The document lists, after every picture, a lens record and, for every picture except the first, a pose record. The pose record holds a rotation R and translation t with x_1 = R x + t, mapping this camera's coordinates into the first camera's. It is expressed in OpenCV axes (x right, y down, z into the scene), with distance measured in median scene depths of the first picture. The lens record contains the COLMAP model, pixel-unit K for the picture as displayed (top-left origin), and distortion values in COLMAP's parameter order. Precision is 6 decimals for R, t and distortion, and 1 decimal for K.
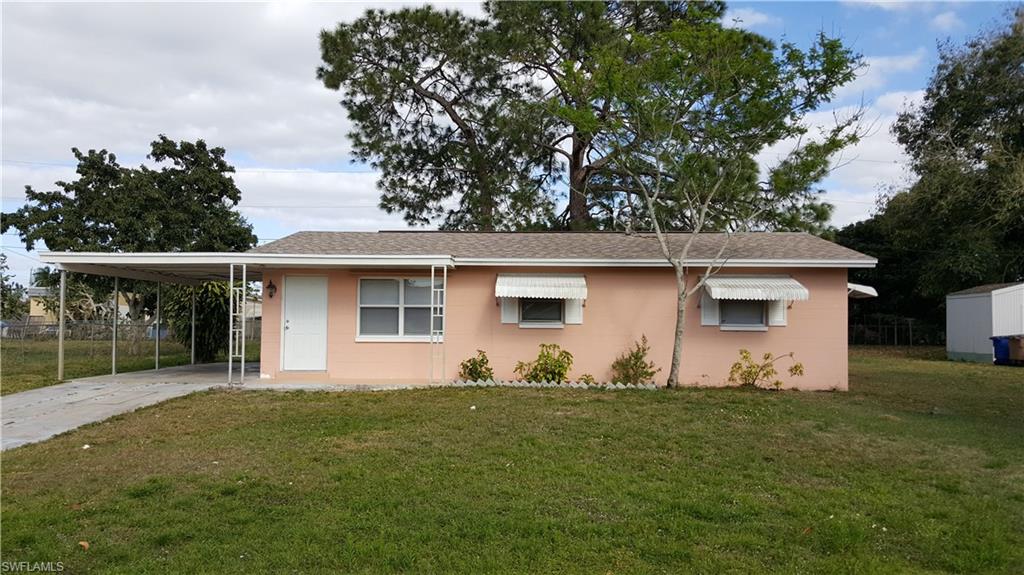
lens RADIAL K [[749.7, 0, 512.0], [0, 749.7, 287.5], [0, 0, 1]] dist [0.083395, 0.000042]
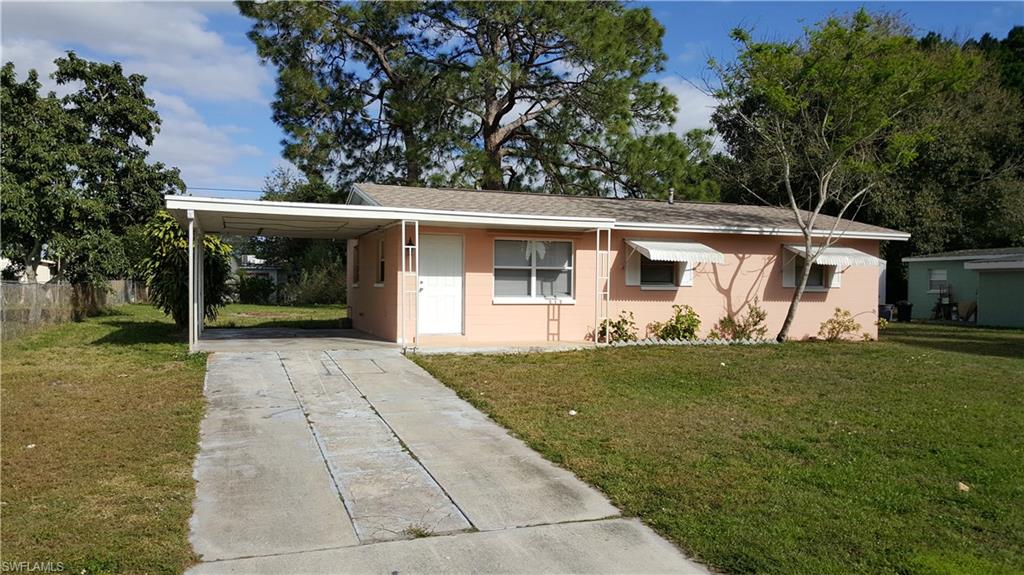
lens RADIAL K [[748.7, 0, 513.9], [0, 748.7, 308.7], [0, 0, 1]] dist [-0.001866, 0.160728]
pose [[0.939096, -0.009904, 0.343512, -0.516997], [-0.018791, 0.996609, 0.080106, -0.000282], [-0.343141, -0.081682, 0.935726, 0.076678]]
